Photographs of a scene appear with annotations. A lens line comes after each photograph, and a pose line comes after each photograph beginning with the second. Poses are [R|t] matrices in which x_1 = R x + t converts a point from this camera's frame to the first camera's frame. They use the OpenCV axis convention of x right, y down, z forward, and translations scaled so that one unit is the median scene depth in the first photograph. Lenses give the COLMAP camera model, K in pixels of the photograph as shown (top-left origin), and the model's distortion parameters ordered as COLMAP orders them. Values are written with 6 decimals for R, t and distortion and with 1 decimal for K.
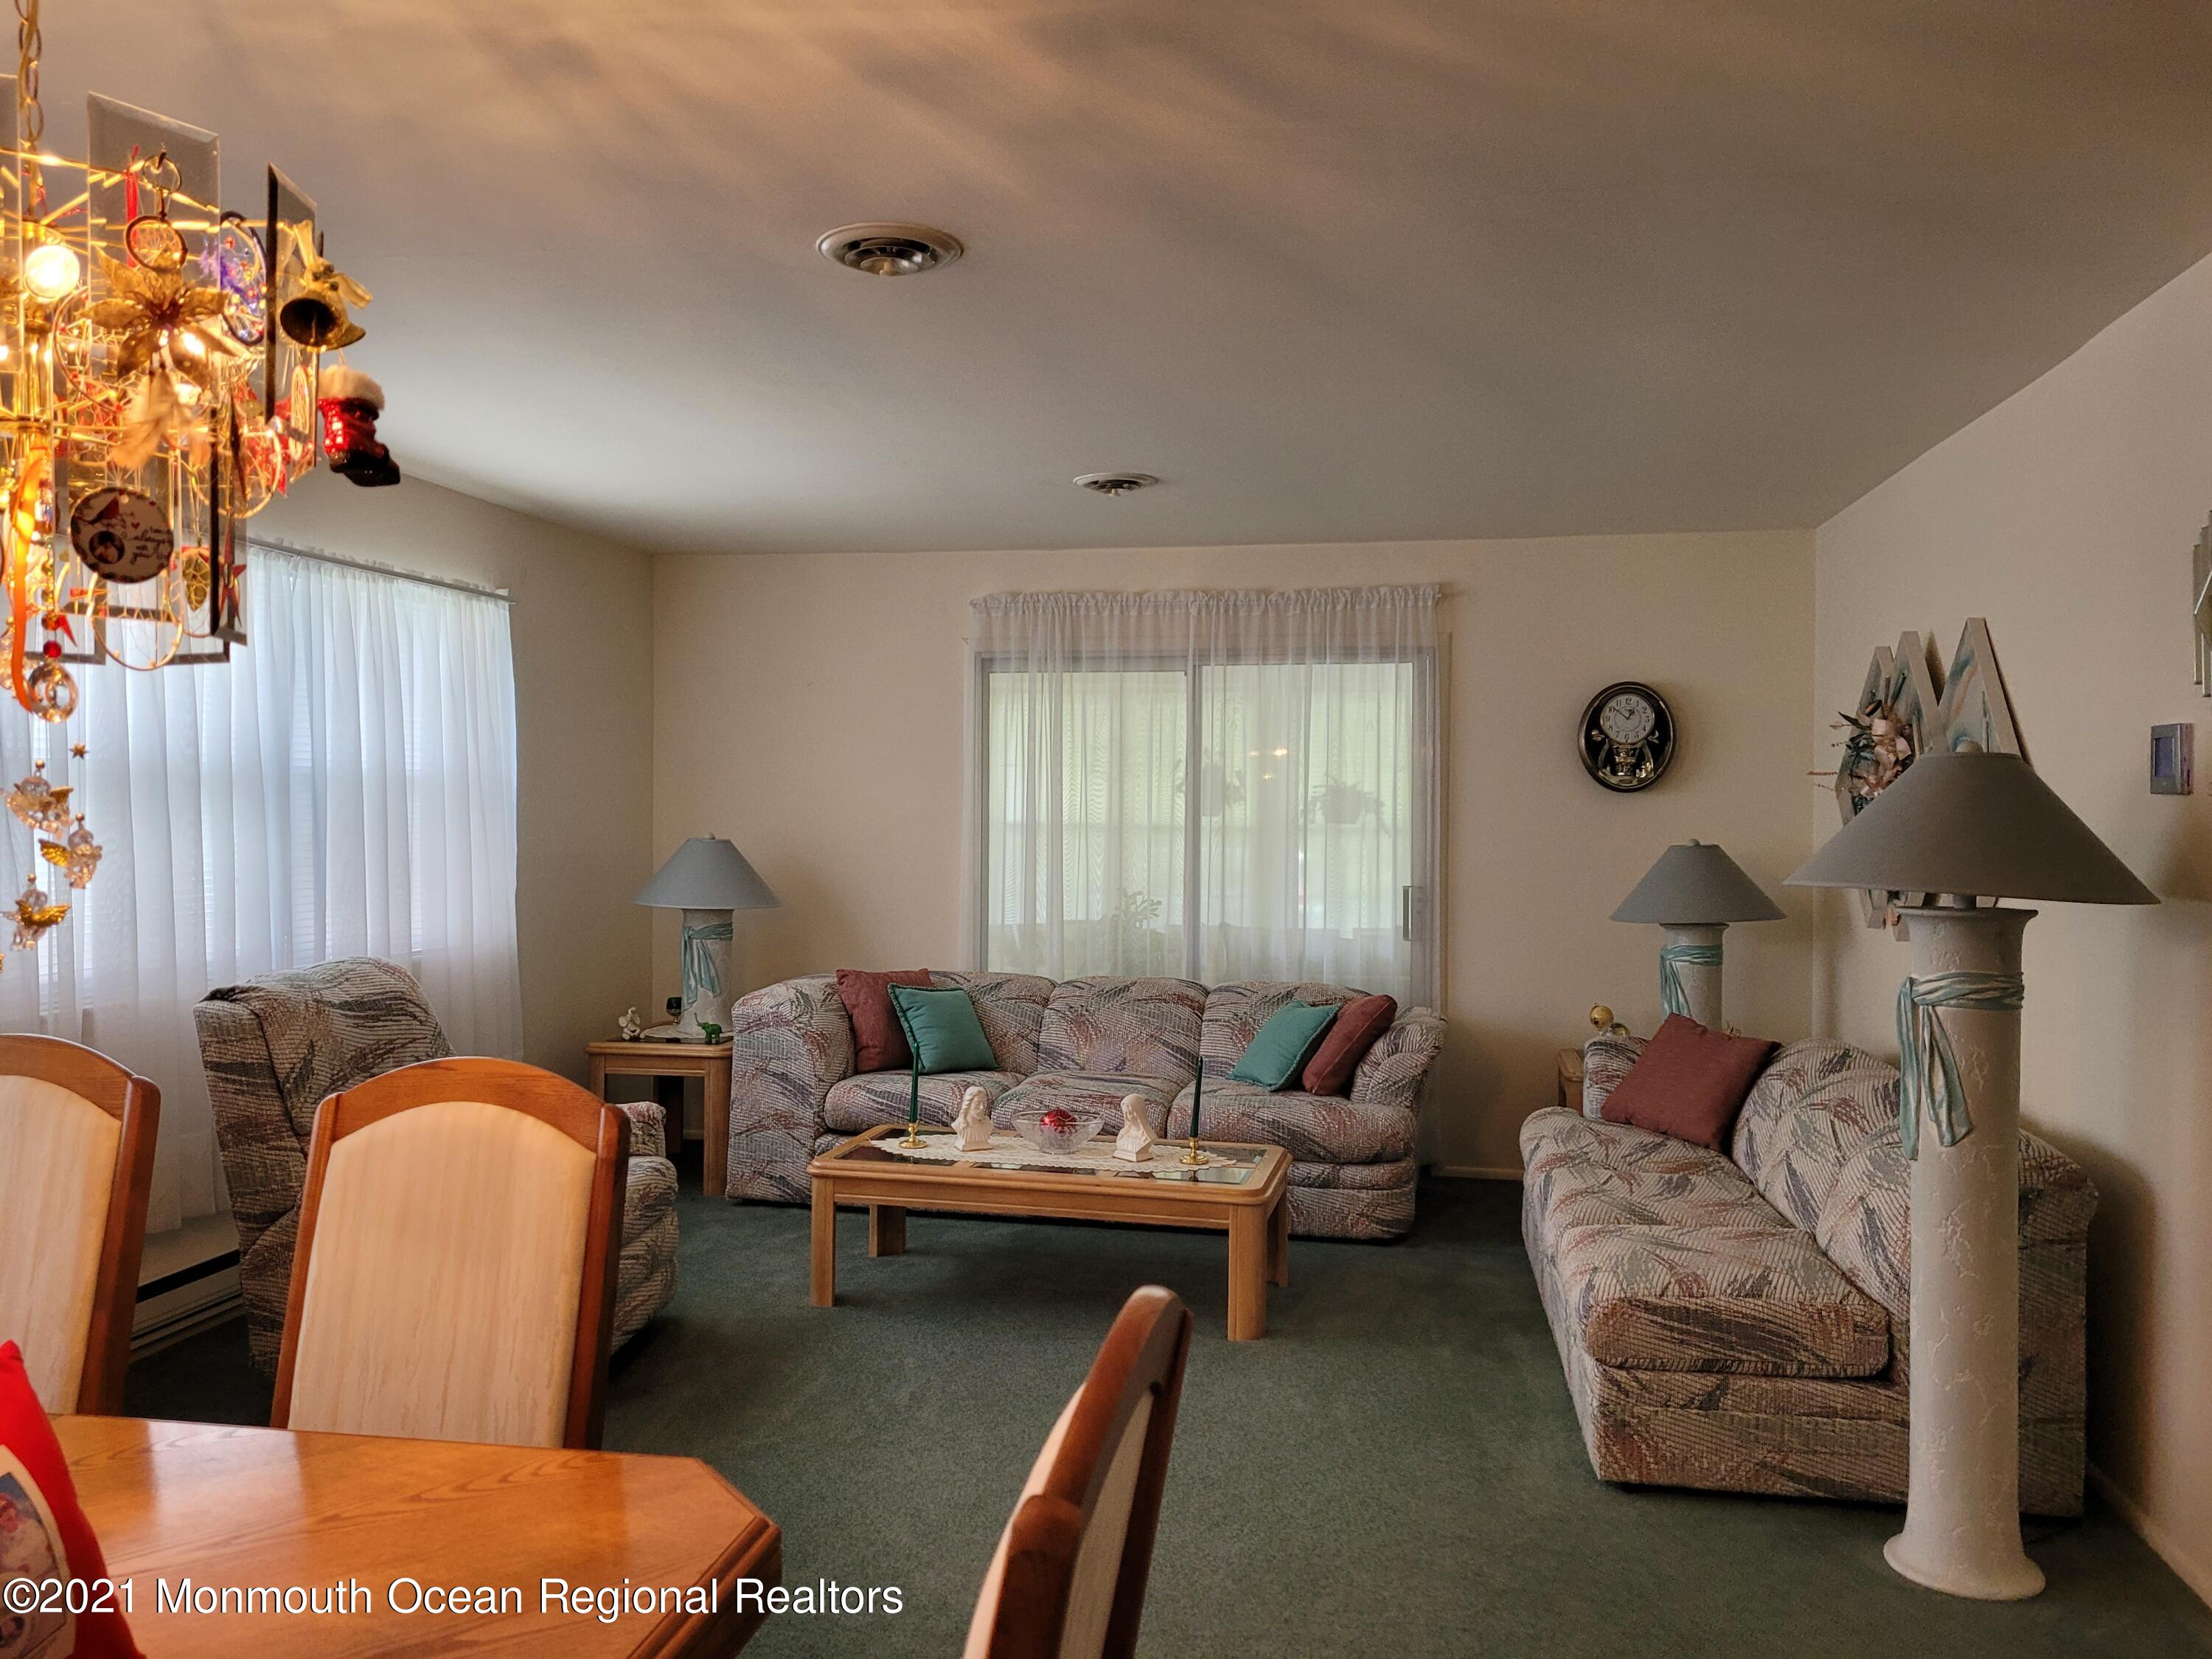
lens RADIAL K [[1651.0, 0, 1095.9], [0, 1651.0, 829.0], [0, 0, 1]] dist [0.061133, -0.045776]
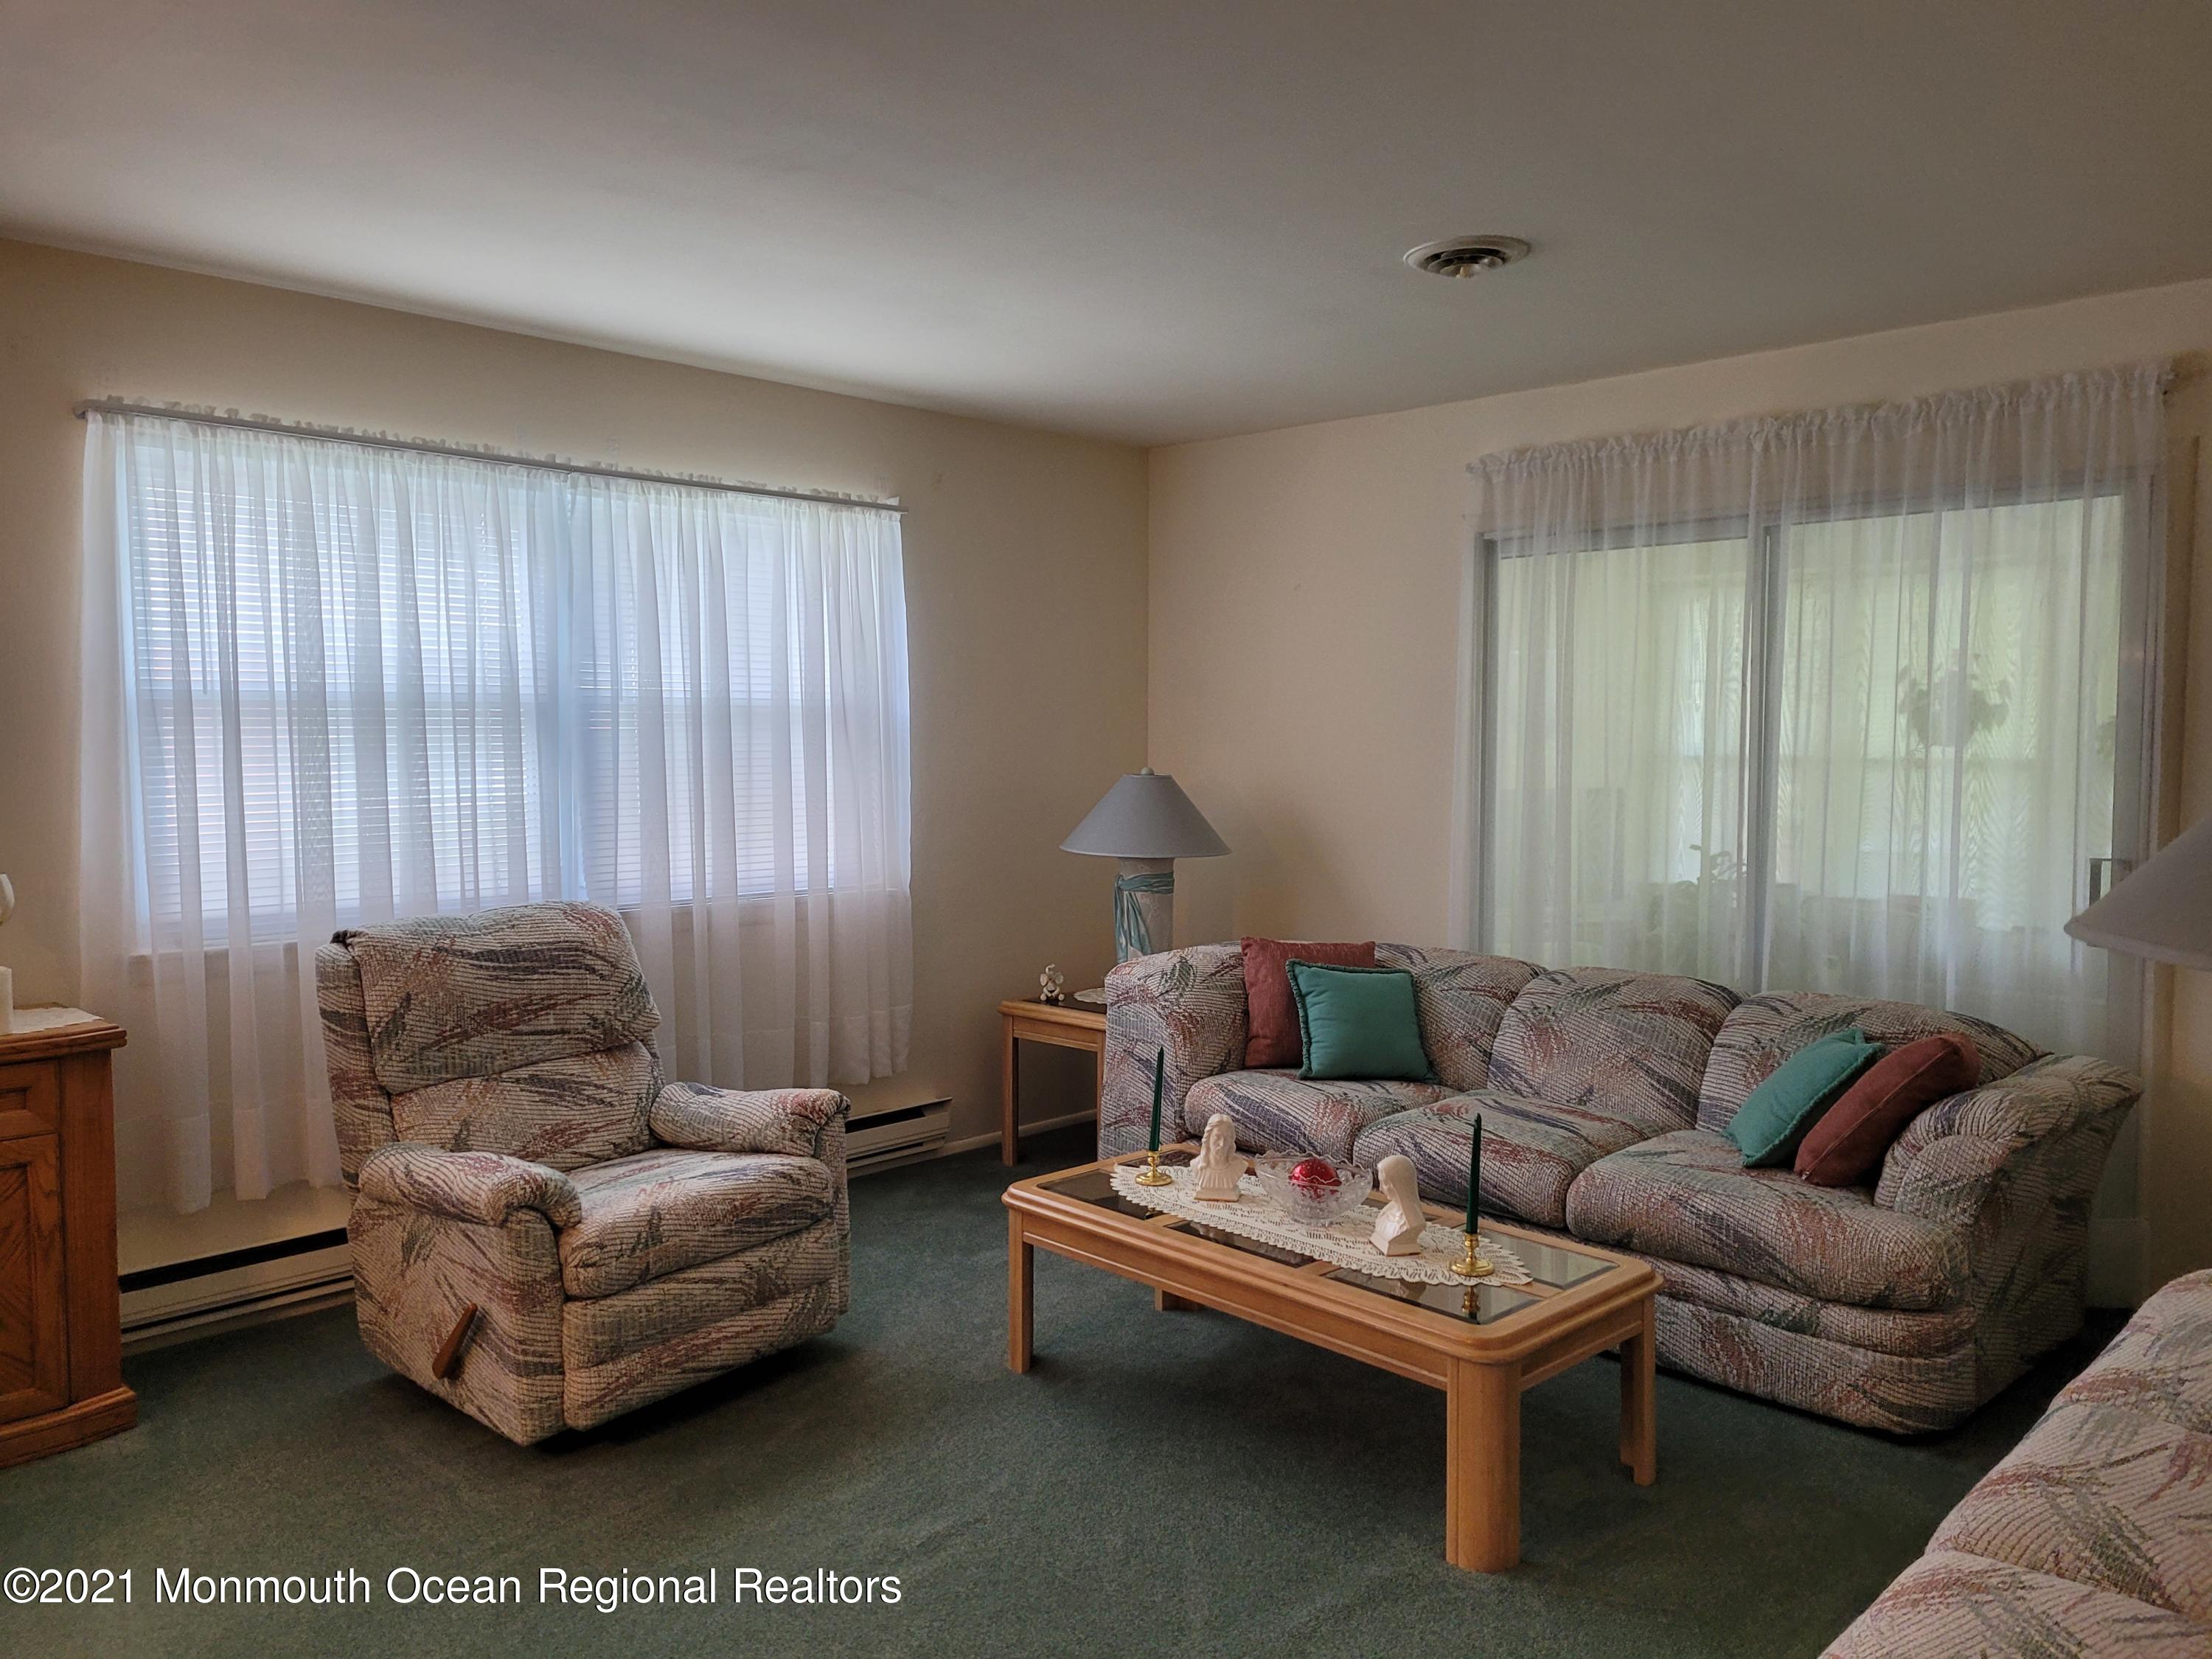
lens RADIAL K [[1651.0, 0, 1088.4], [0, 1651.0, 838.8], [0, 0, 1]] dist [0.061133, -0.045776]
pose [[0.841584, 0.028175, -0.539392, 0.218727], [-0.002904, 0.998860, 0.047646, -0.001914], [0.540119, -0.038532, 0.840706, 0.281305]]
